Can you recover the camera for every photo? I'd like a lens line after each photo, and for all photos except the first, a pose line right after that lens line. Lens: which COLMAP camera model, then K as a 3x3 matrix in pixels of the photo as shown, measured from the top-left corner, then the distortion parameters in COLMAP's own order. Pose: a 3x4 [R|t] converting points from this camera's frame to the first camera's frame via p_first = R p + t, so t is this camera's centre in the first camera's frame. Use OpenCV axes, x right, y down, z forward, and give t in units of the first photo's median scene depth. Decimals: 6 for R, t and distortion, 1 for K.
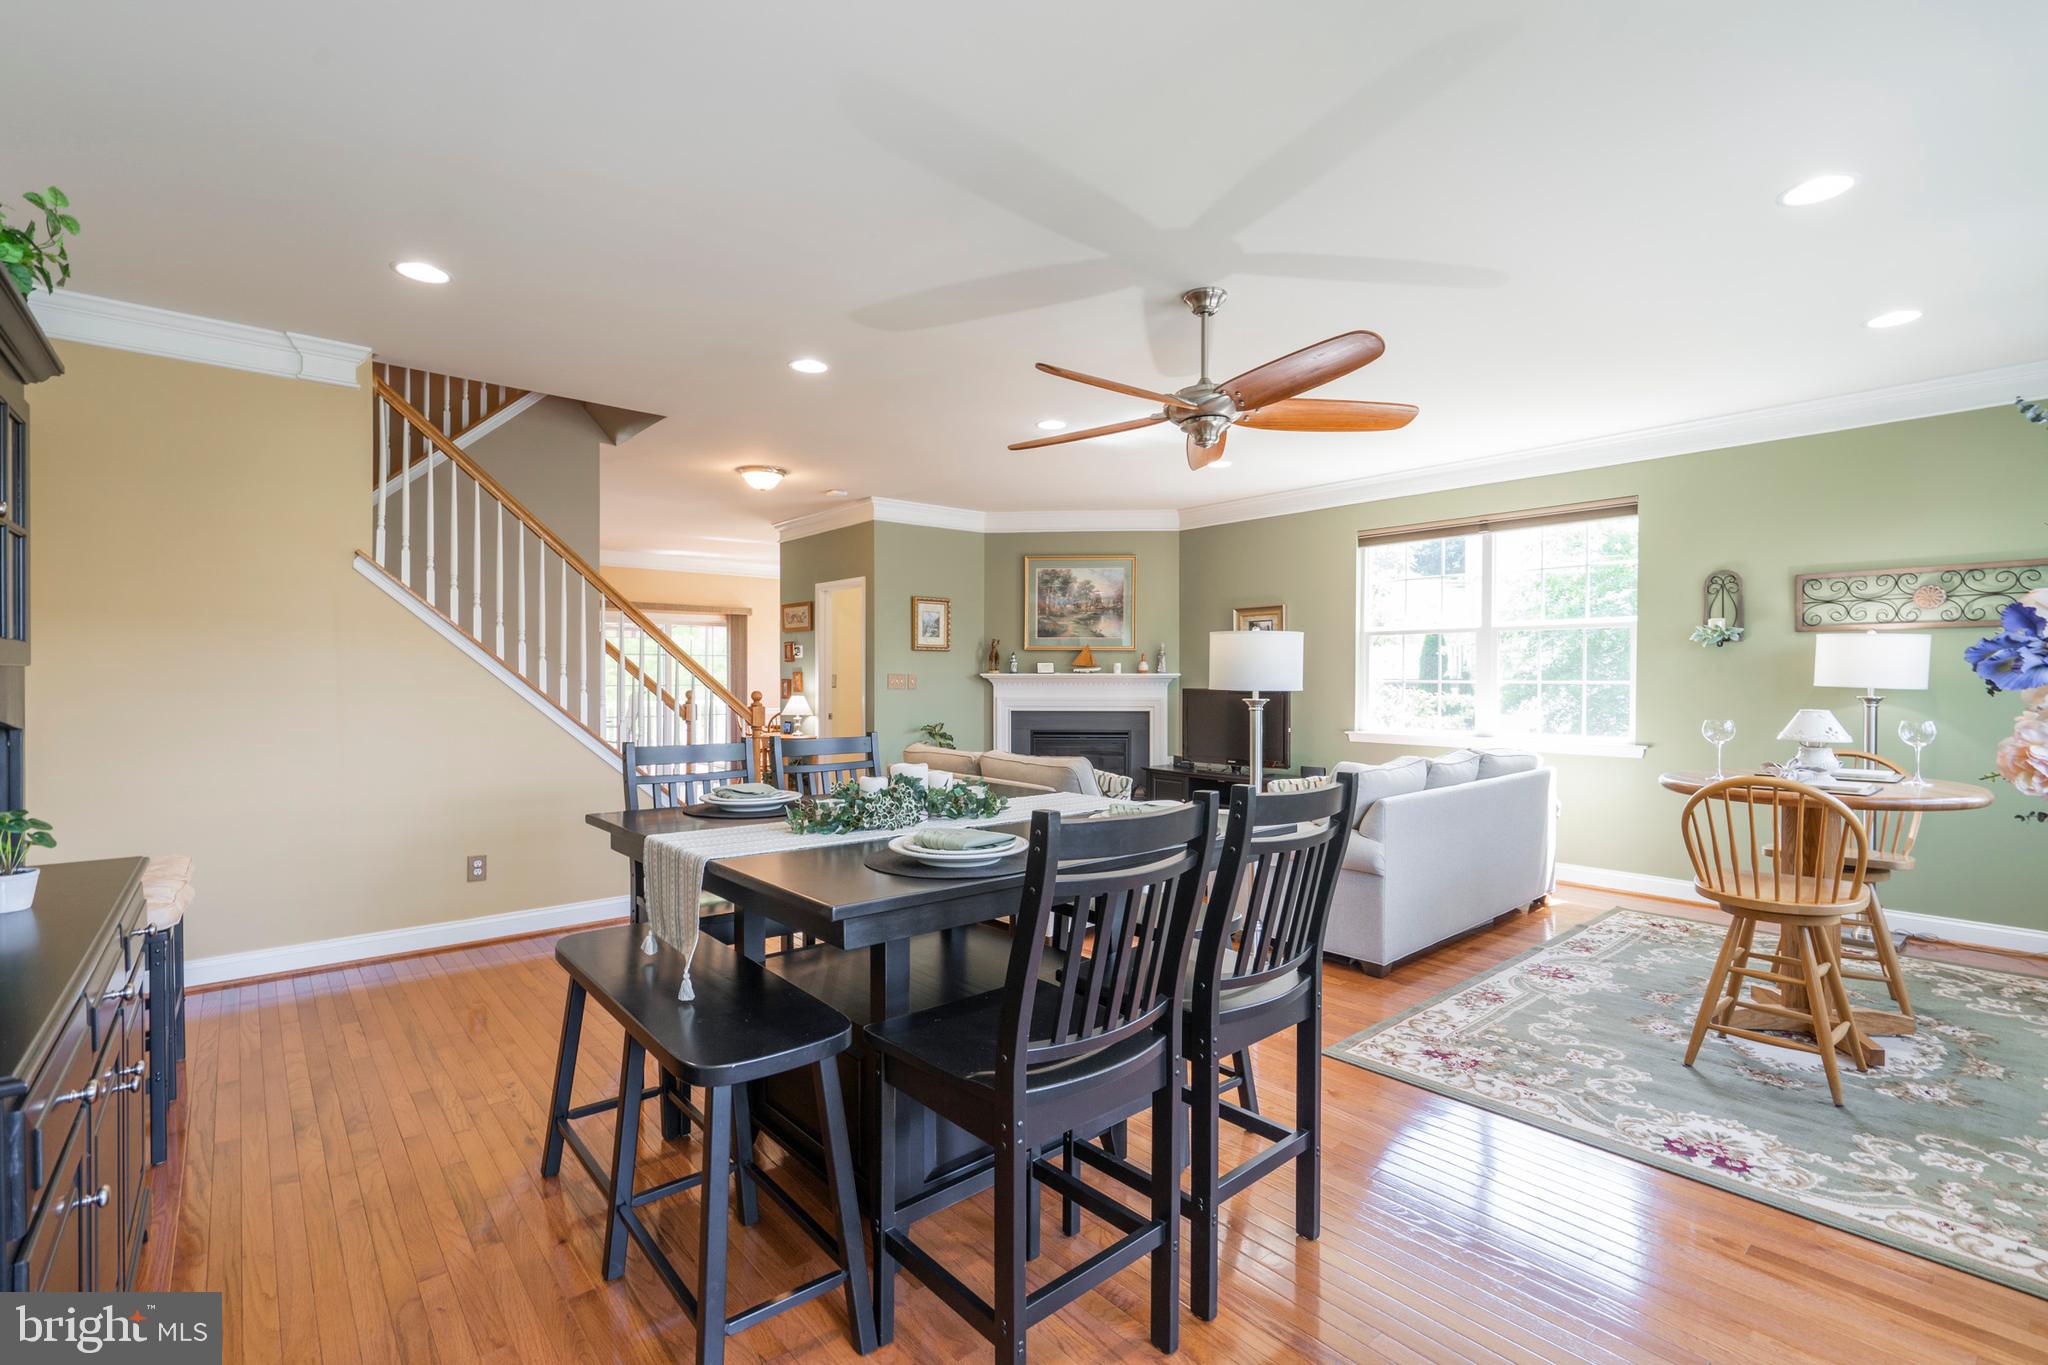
lens RADIAL K [[933.8, 0, 1039.5], [0, 933.8, 681.8], [0, 0, 1]] dist [-0.008684, 0.003060]
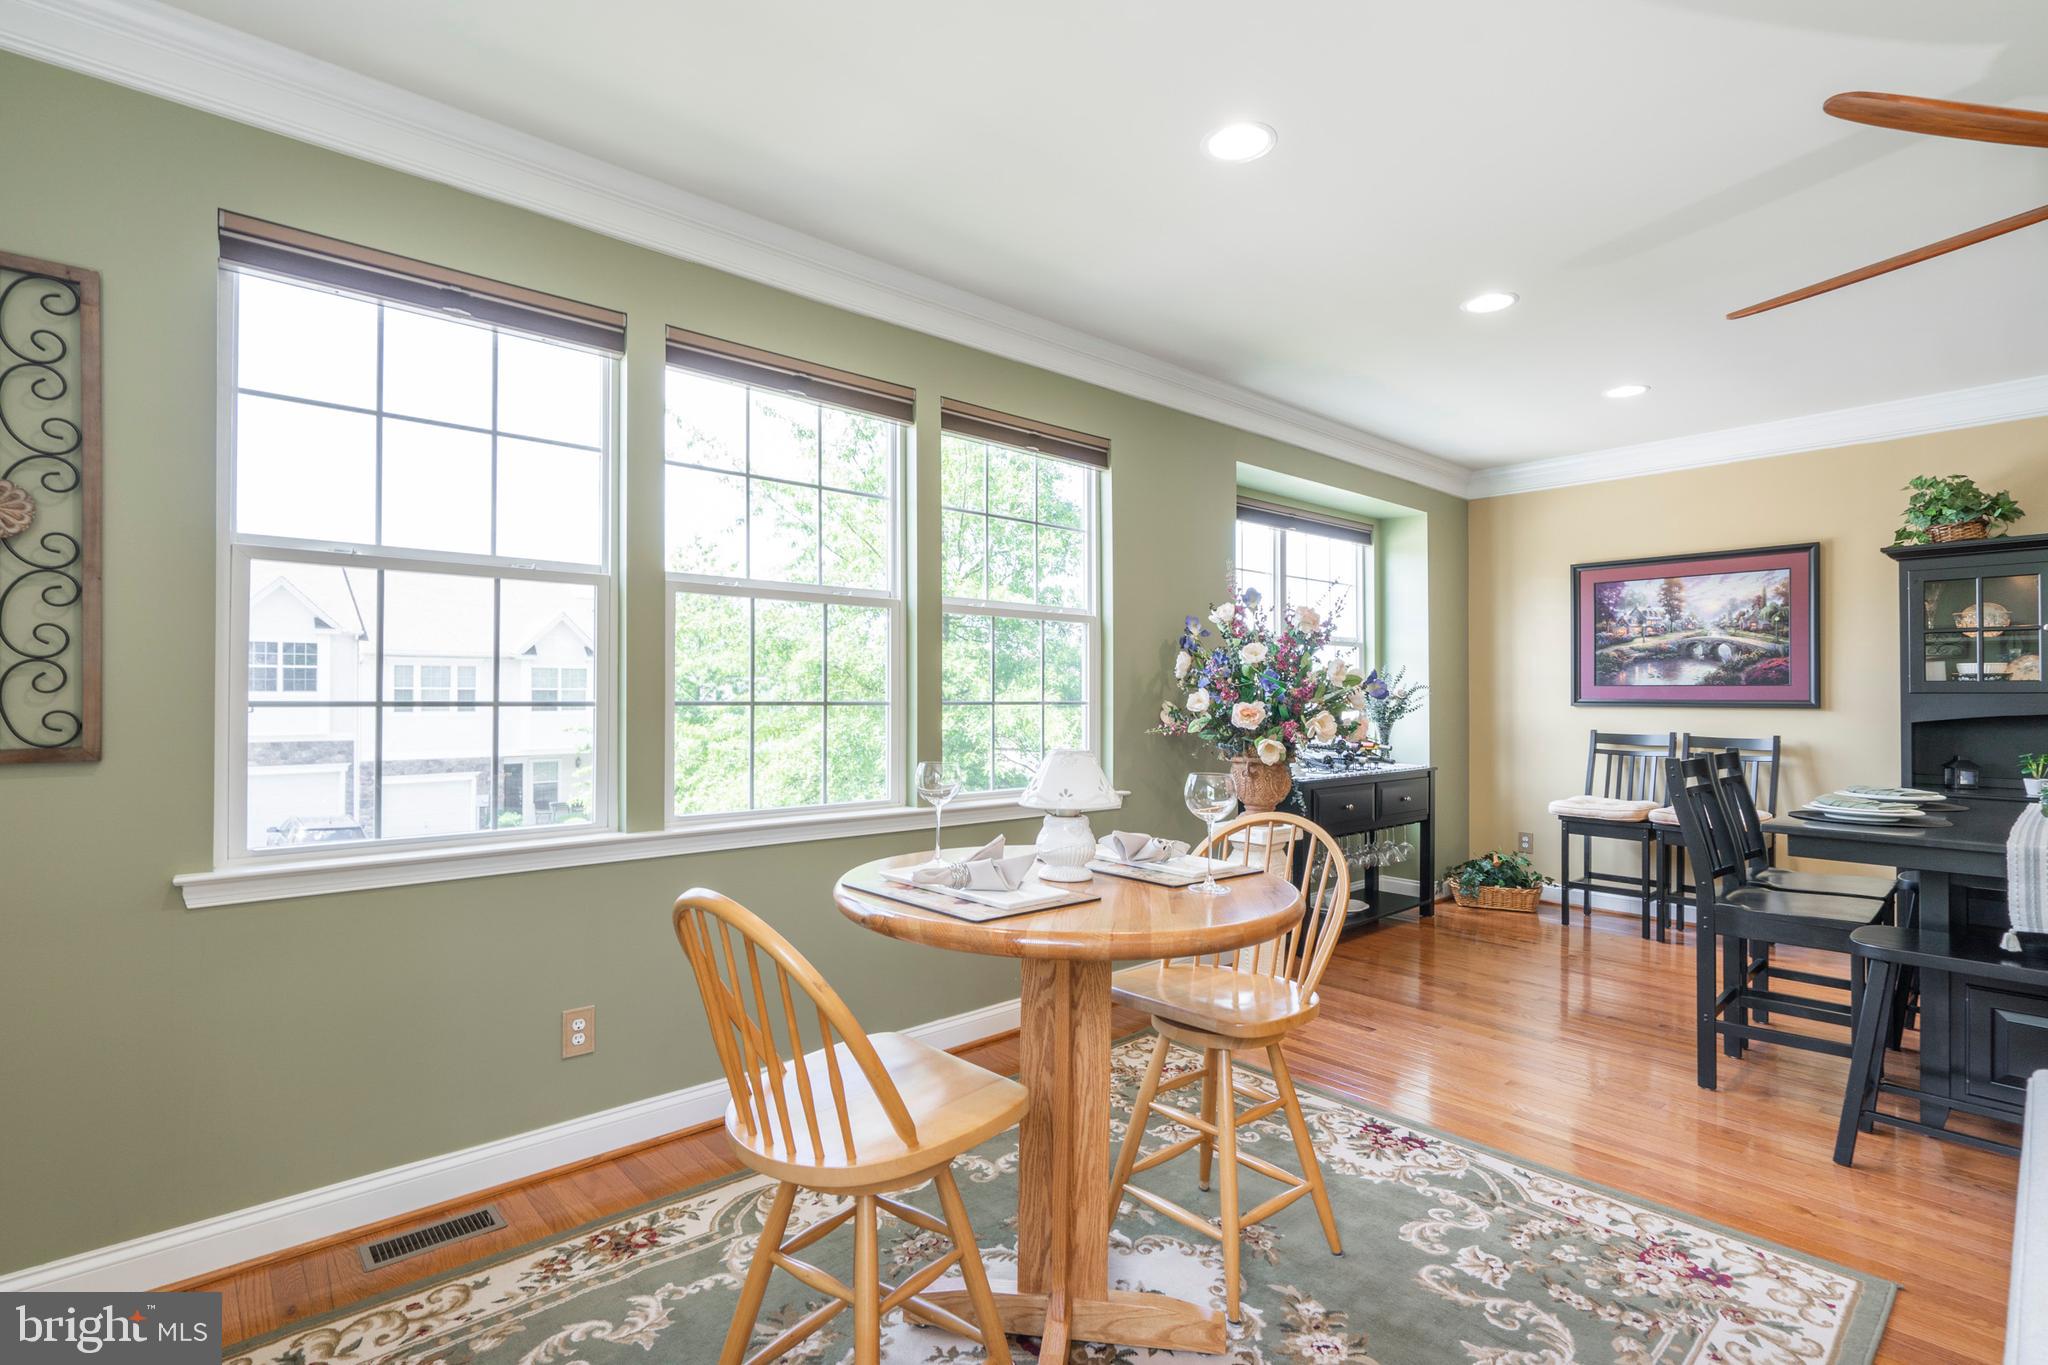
lens RADIAL K [[933.8, 0, 1028.9], [0, 933.8, 698.4], [0, 0, 1]] dist [-0.008684, 0.003060]
pose [[-0.999978, -0.006386, 0.001762, 0.637196], [-0.006368, 0.999927, 0.010270, -0.006394], [-0.001827, 0.010258, -0.999946, 1.160482]]
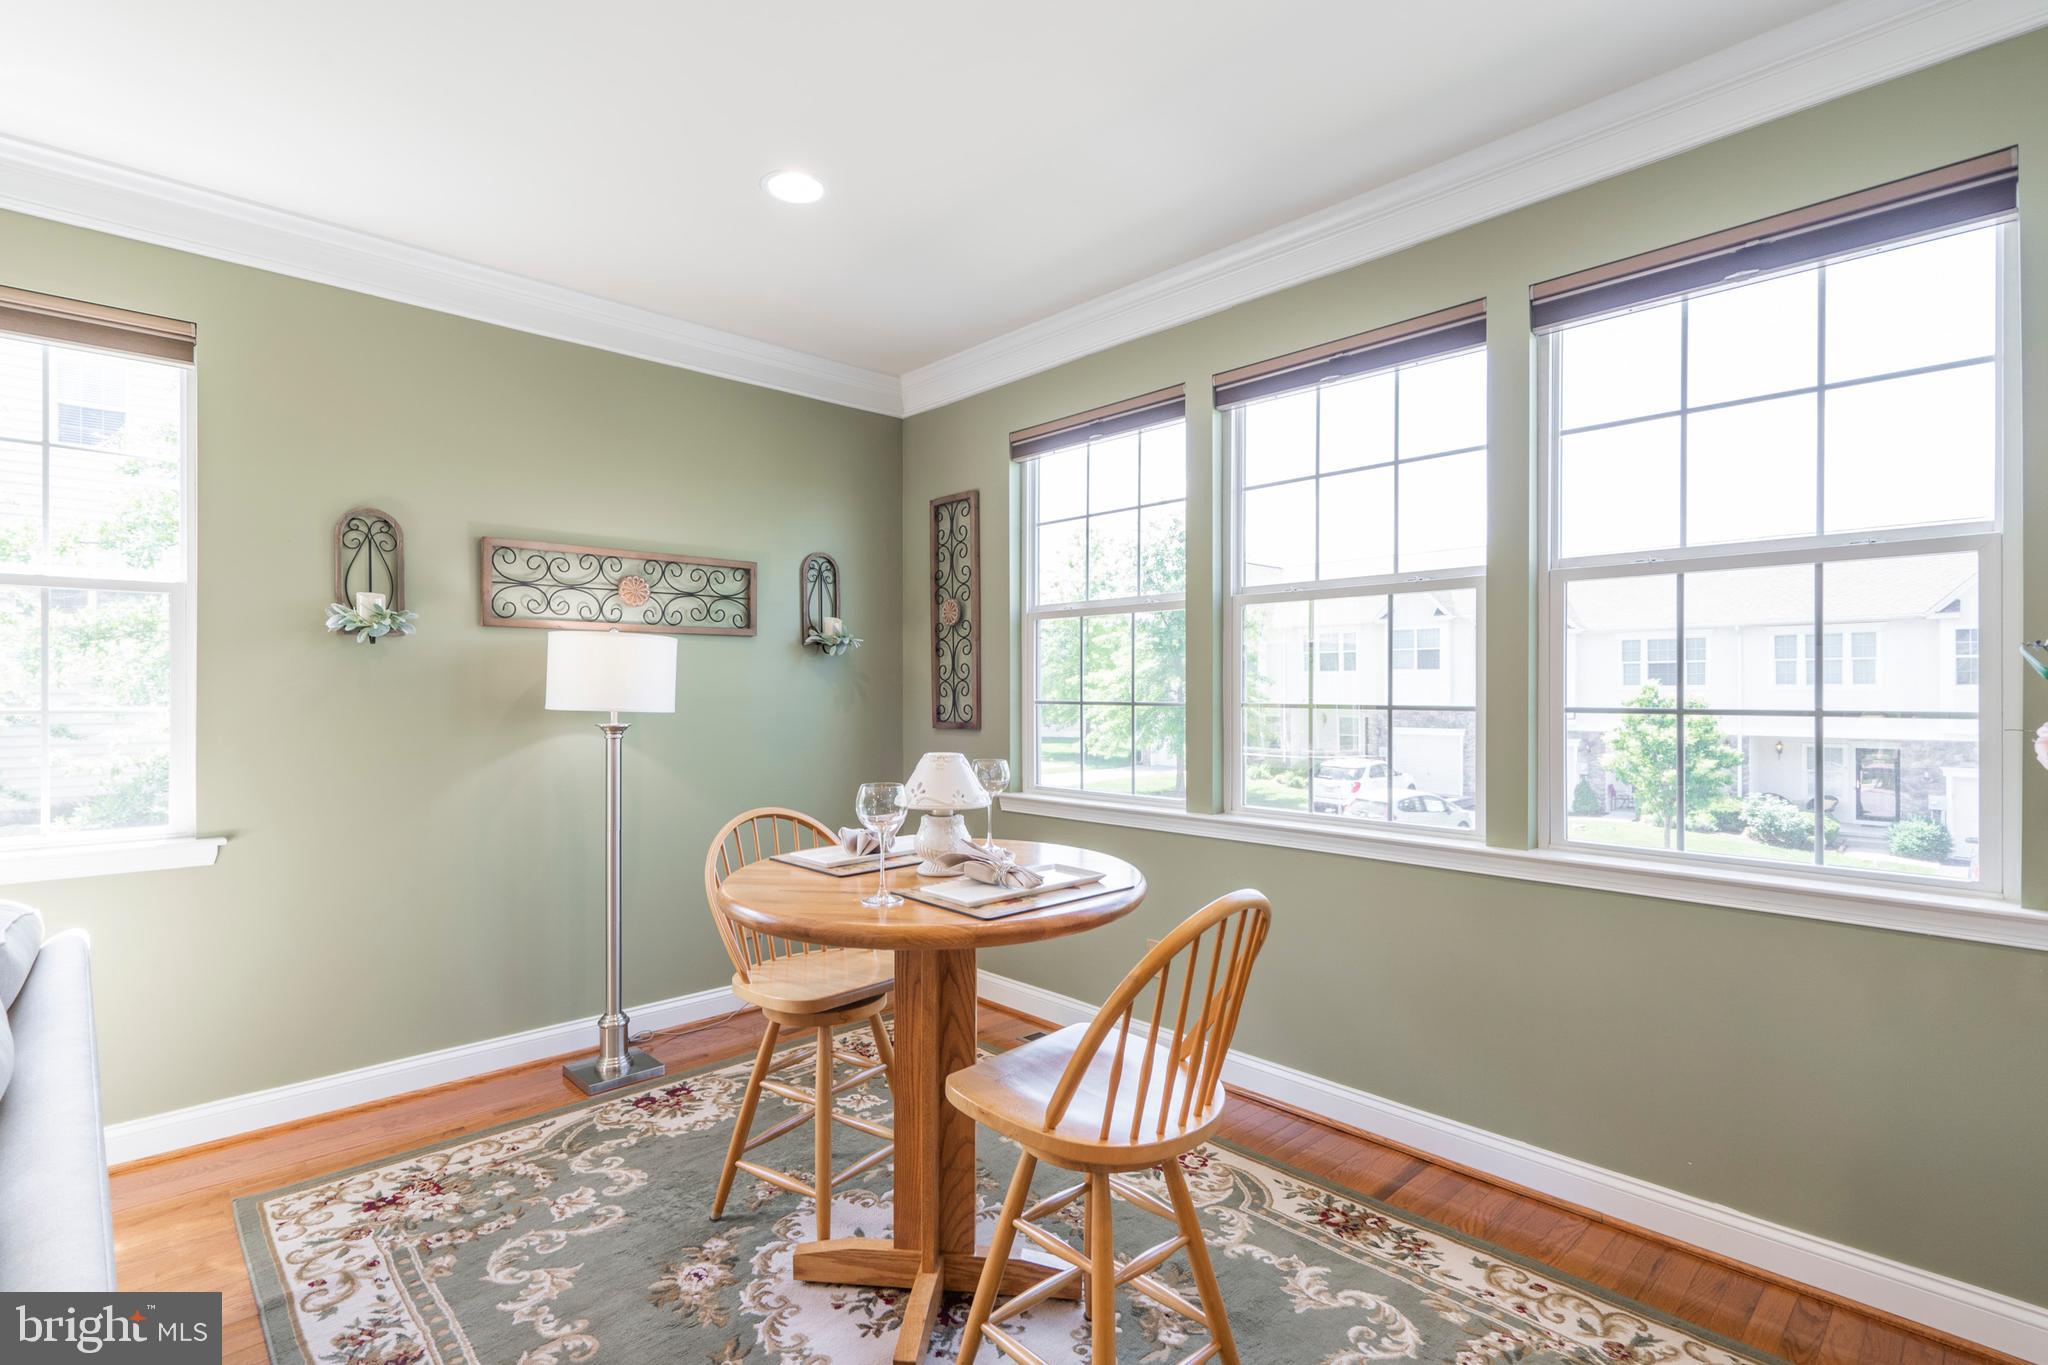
lens RADIAL K [[987.9, 0, 1010.1], [0, 987.9, 697.3], [0, 0, 1]] dist [-0.000470, 0.001170]
pose [[-0.028264, -0.002582, 0.999597, 0.140739], [0.004327, 0.999987, 0.002705, -0.005289], [-0.999591, 0.004401, -0.028253, 0.725134]]
